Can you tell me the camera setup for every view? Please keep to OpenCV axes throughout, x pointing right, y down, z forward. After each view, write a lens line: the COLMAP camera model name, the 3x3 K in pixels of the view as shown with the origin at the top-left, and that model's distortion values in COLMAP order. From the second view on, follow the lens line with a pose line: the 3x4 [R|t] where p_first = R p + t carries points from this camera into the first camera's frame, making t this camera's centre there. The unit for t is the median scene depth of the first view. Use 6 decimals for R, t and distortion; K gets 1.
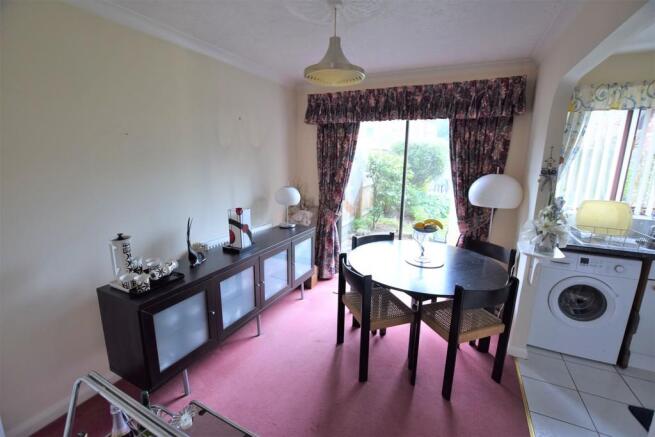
lens RADIAL K [[285.1, 0, 327.5], [0, 285.1, 218.5], [0, 0, 1]] dist [-0.023655, 0.000214]
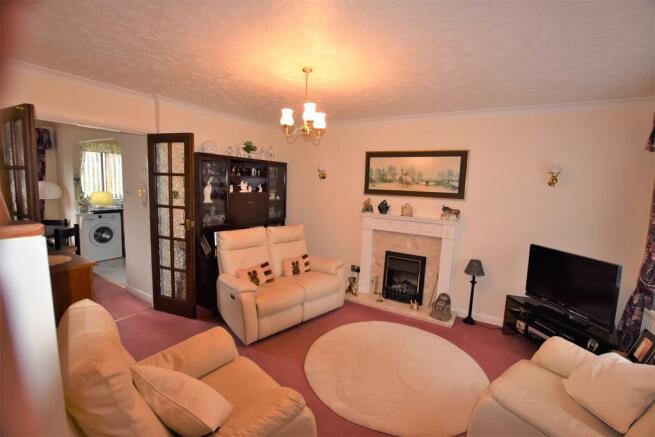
lens RADIAL K [[285.1, 0, 327.5], [0, 285.1, 218.5], [0, 0, 1]] dist [-0.023655, 0.000214]
pose [[0.080206, -0.119960, 0.989533, -1.251304], [0.166147, 0.980453, 0.105392, 0.230428], [-0.982834, 0.155955, 0.098569, -1.101461]]
